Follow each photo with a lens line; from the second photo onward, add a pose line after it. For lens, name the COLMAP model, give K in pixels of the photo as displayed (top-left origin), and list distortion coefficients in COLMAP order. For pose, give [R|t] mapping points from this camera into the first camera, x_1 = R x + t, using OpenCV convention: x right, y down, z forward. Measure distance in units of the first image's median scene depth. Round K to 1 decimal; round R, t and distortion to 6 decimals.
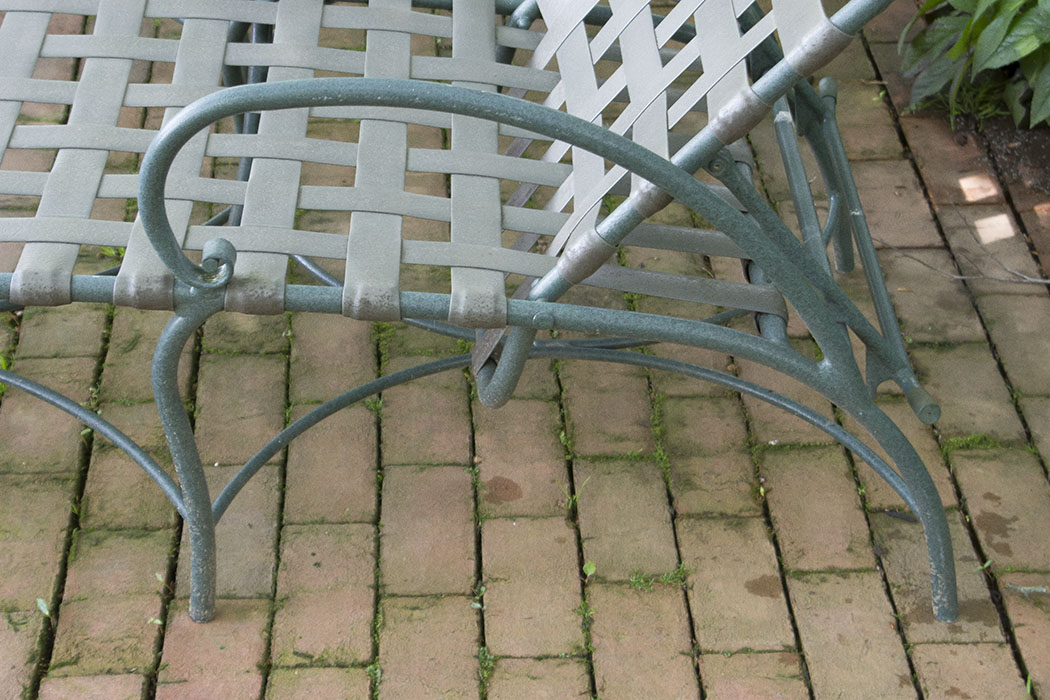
lens RADIAL K [[2150.6, 0, 525.0], [0, 2150.6, 350.0], [0, 0, 1]] dist [0.098401, 0.093202]
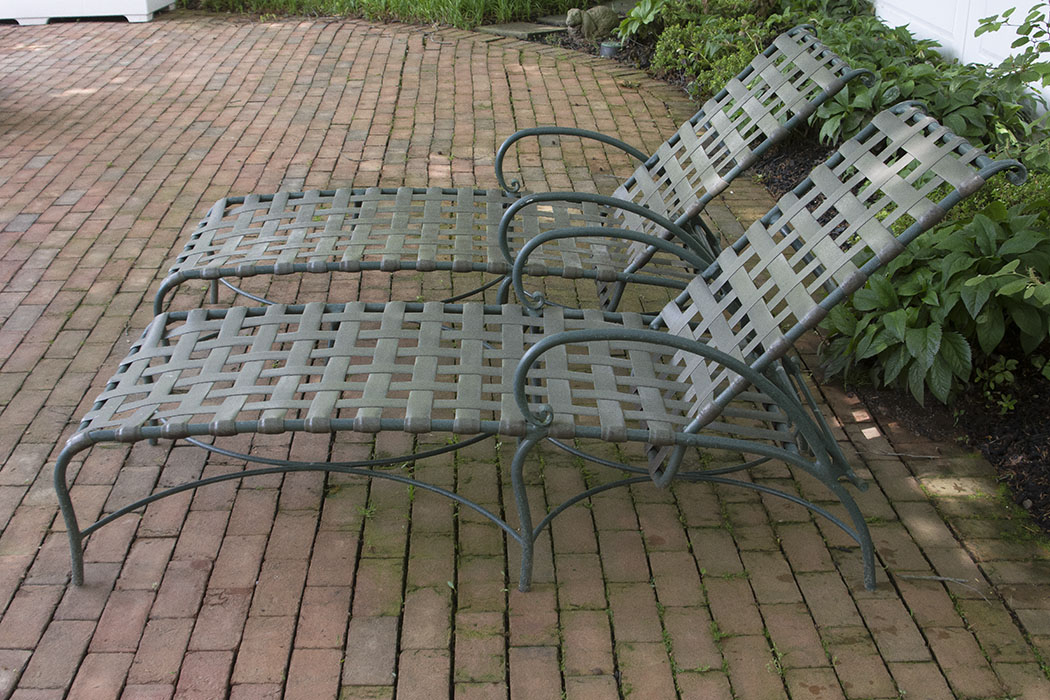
lens RADIAL K [[1295.1, 0, 525.0], [0, 1295.1, 350.0], [0, 0, 1]] dist [-0.145199, 0.074738]
pose [[0.999998, -0.000516, -0.001902, -0.139623], [0.000114, 0.978686, -0.205361, 0.145612], [0.001967, 0.205361, 0.978684, -0.276213]]
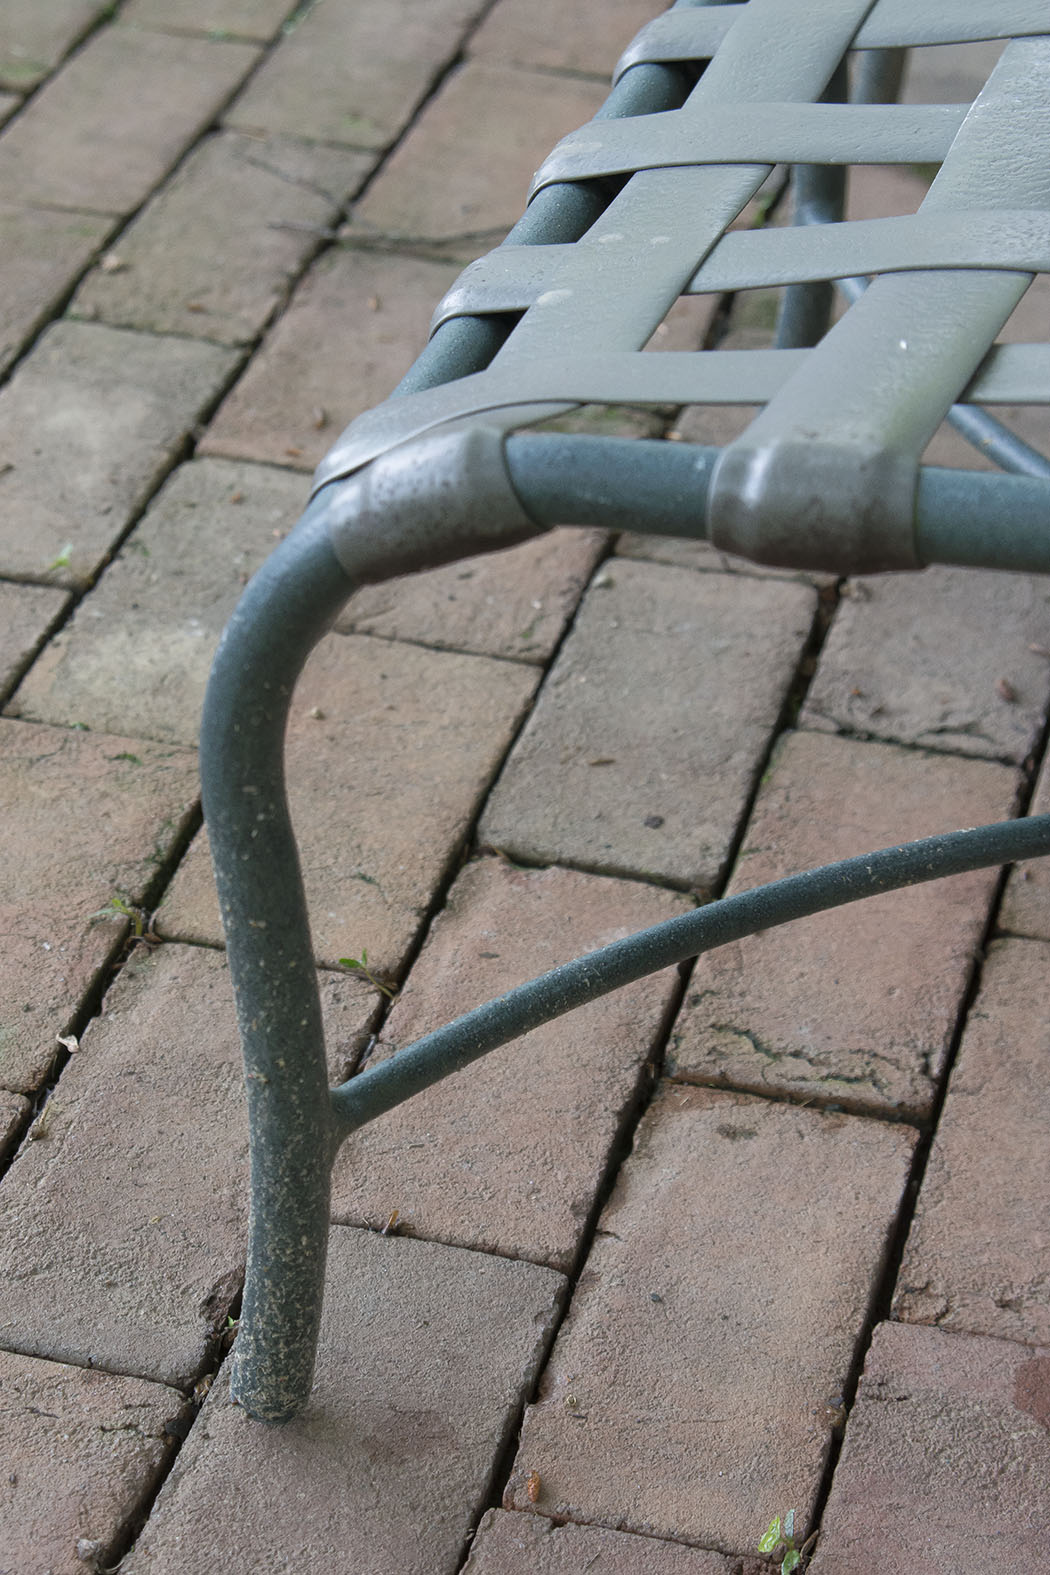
lens RADIAL K [[3656.0, 0, 525.0], [0, 3656.0, 787.5], [0, 0, 1]] dist [0.074307, 0.445765]
pose [[0.948559, 0.190992, -0.252504, -0.417154], [-0.192036, 0.981169, 0.020743, 0.013569], [0.251711, 0.028814, 0.967373, 0.450848]]
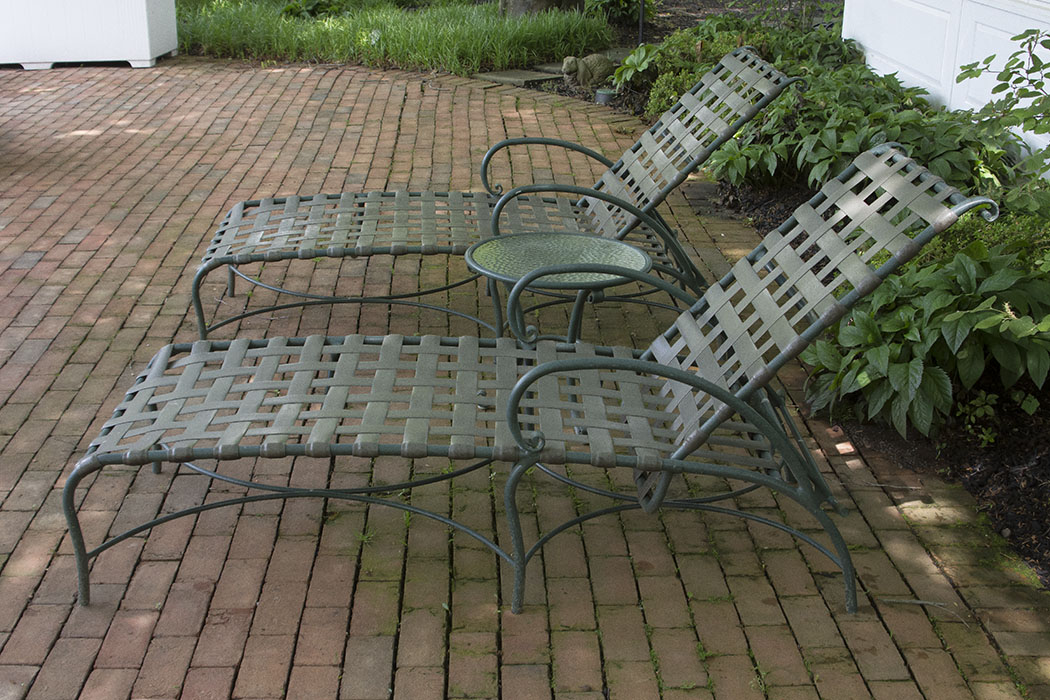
lens RADIAL K [[1295.1, 0, 525.0], [0, 1295.1, 350.0], [0, 0, 1]] dist [-0.145199, 0.074738]
pose [[0.999993, 0.003646, 0.000873, -0.136566], [-0.003328, 0.970458, -0.241249, 0.172405], [-0.001727, 0.241244, 0.970463, -0.318170]]
